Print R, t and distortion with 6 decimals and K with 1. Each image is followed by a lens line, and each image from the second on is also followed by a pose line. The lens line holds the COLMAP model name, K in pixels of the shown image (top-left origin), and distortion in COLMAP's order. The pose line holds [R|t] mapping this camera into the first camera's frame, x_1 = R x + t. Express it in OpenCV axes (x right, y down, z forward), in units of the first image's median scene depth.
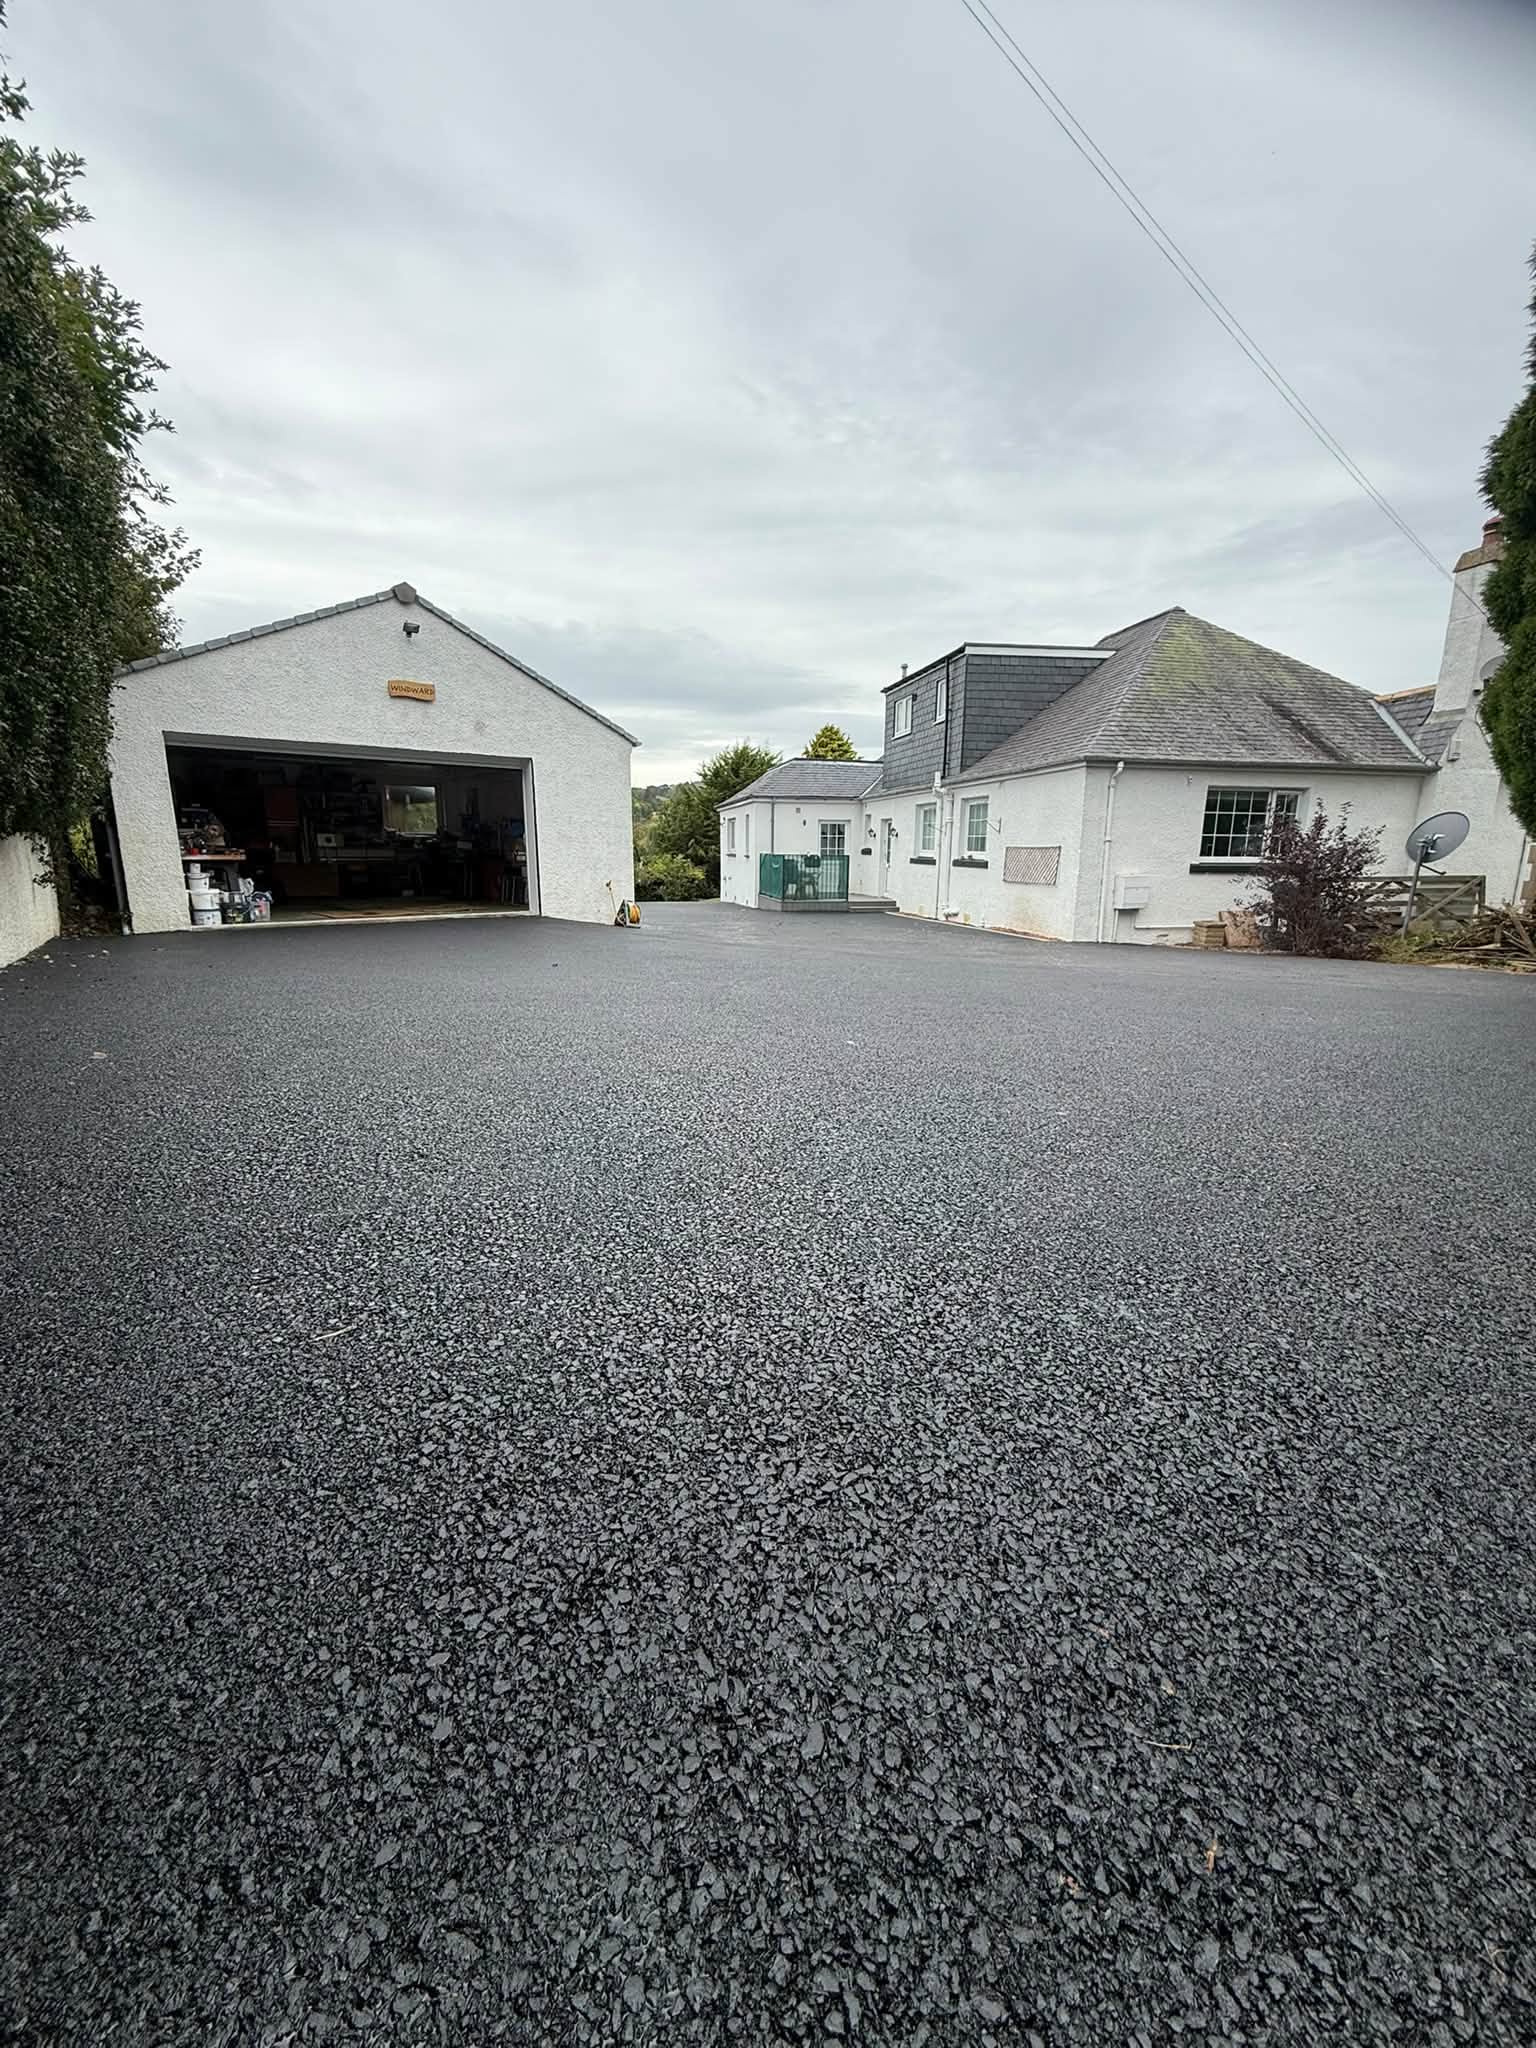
lens RADIAL K [[807.6, 0, 775.0], [0, 807.6, 1017.9], [0, 0, 1]] dist [-0.002684, -0.000261]
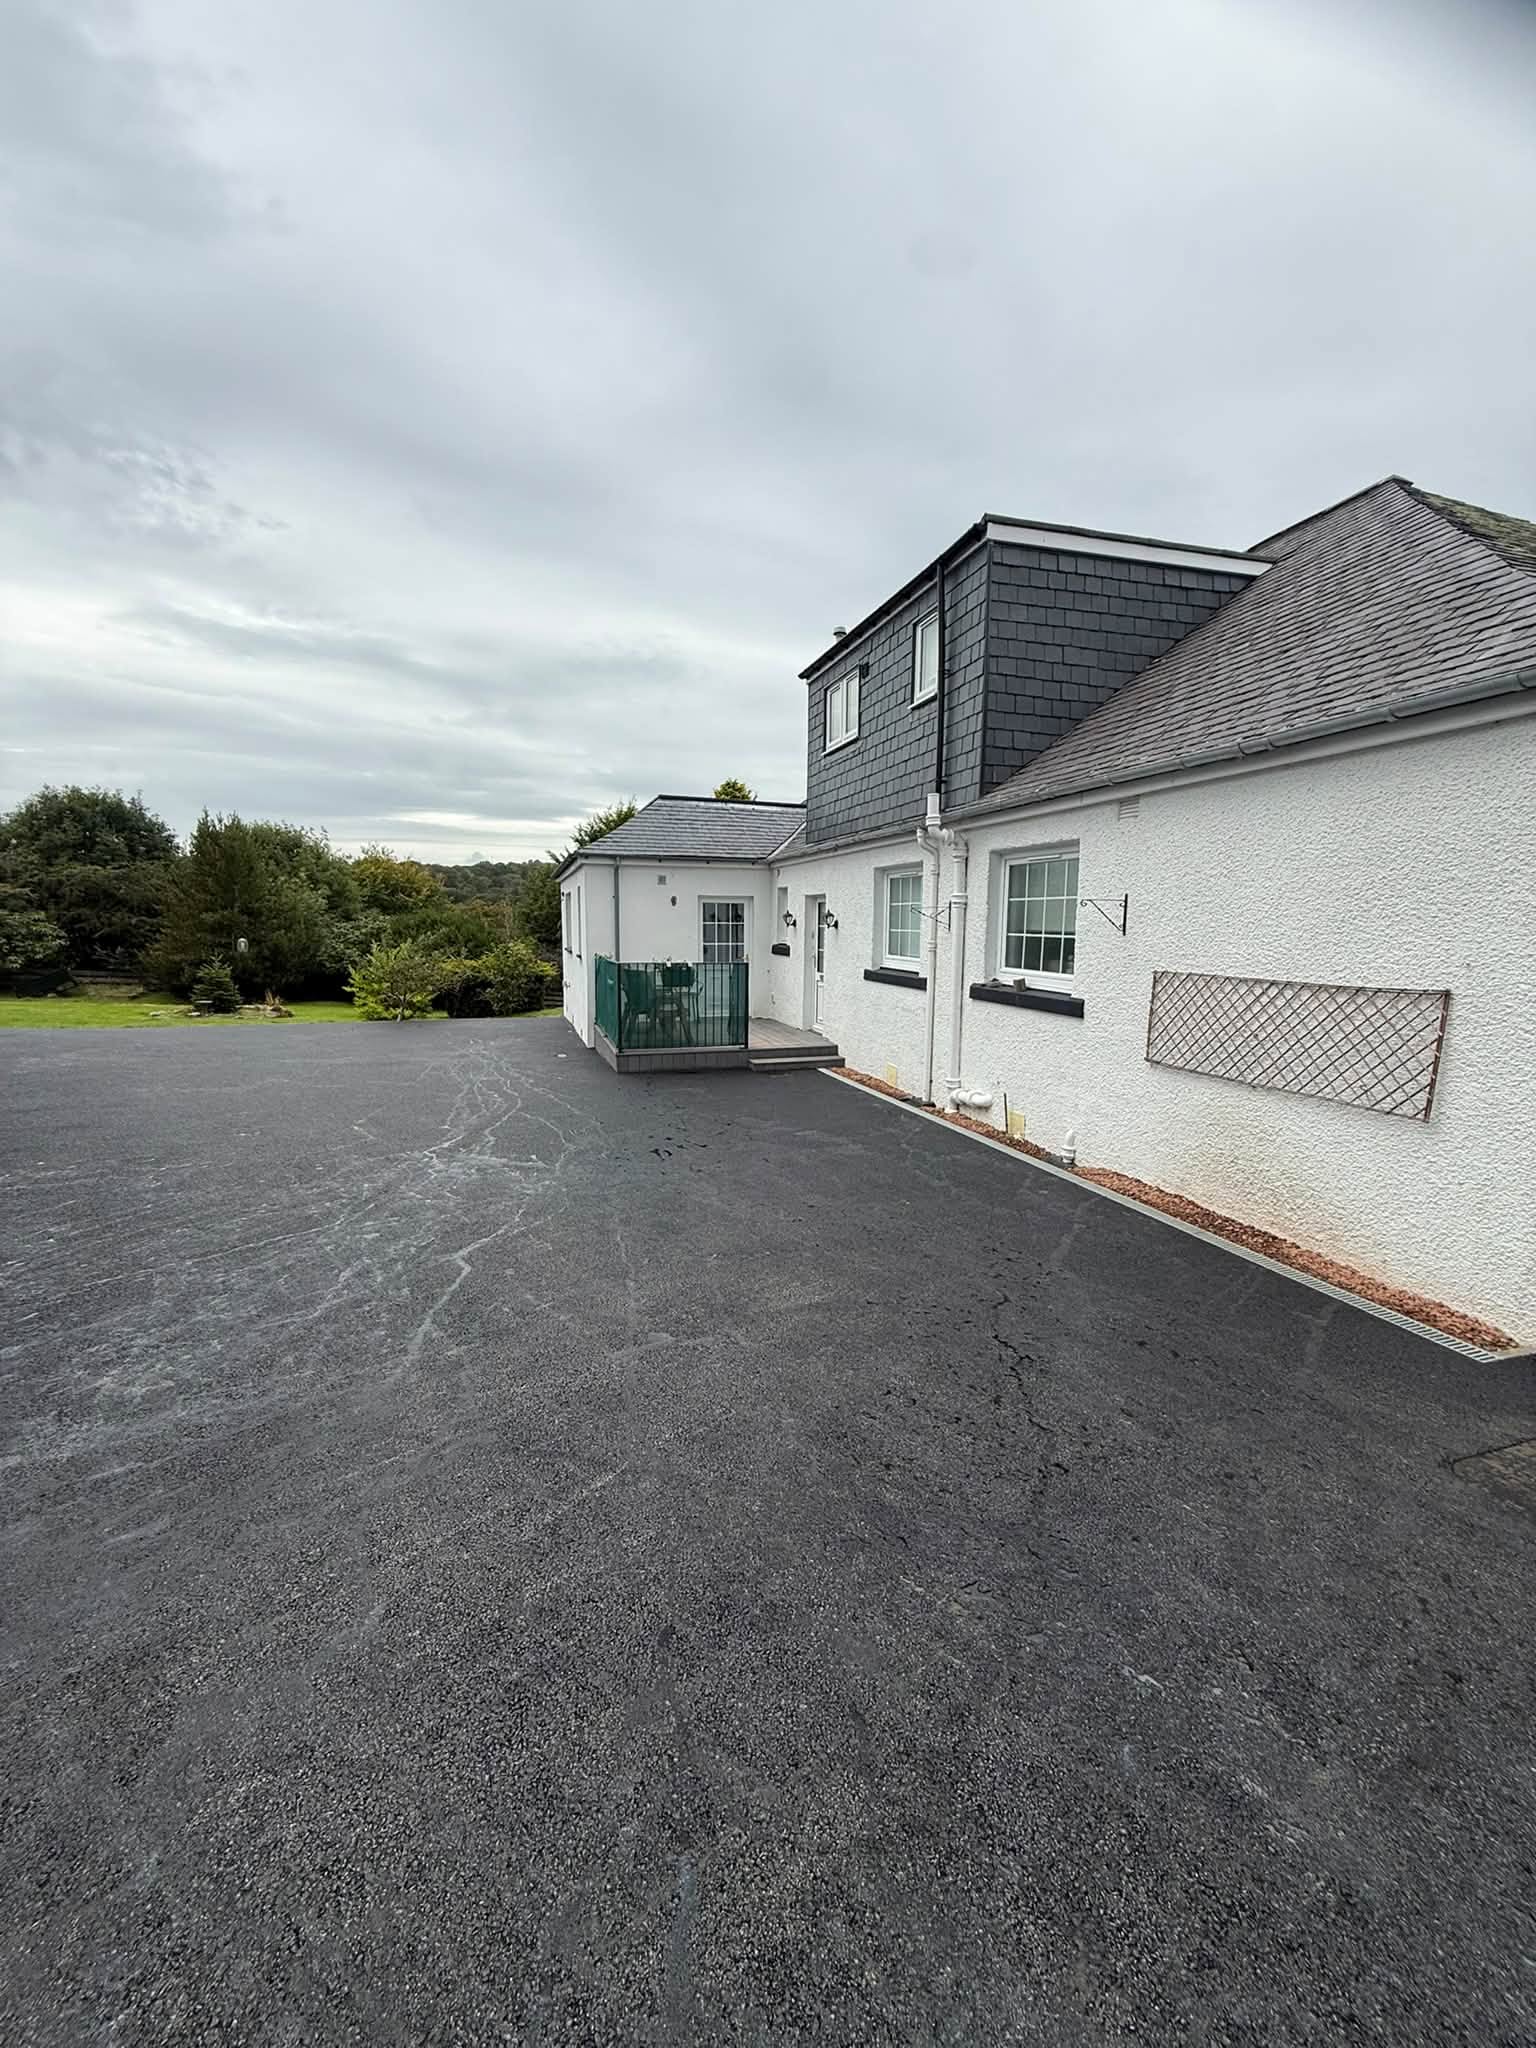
lens RADIAL K [[807.6, 0, 775.0], [0, 807.6, 1017.9], [0, 0, 1]] dist [-0.002684, -0.000261]
pose [[0.994594, -0.013975, 0.102899, 0.058838], [0.023241, 0.995723, -0.089416, -0.128145], [-0.101209, 0.091324, 0.990665, 0.518909]]
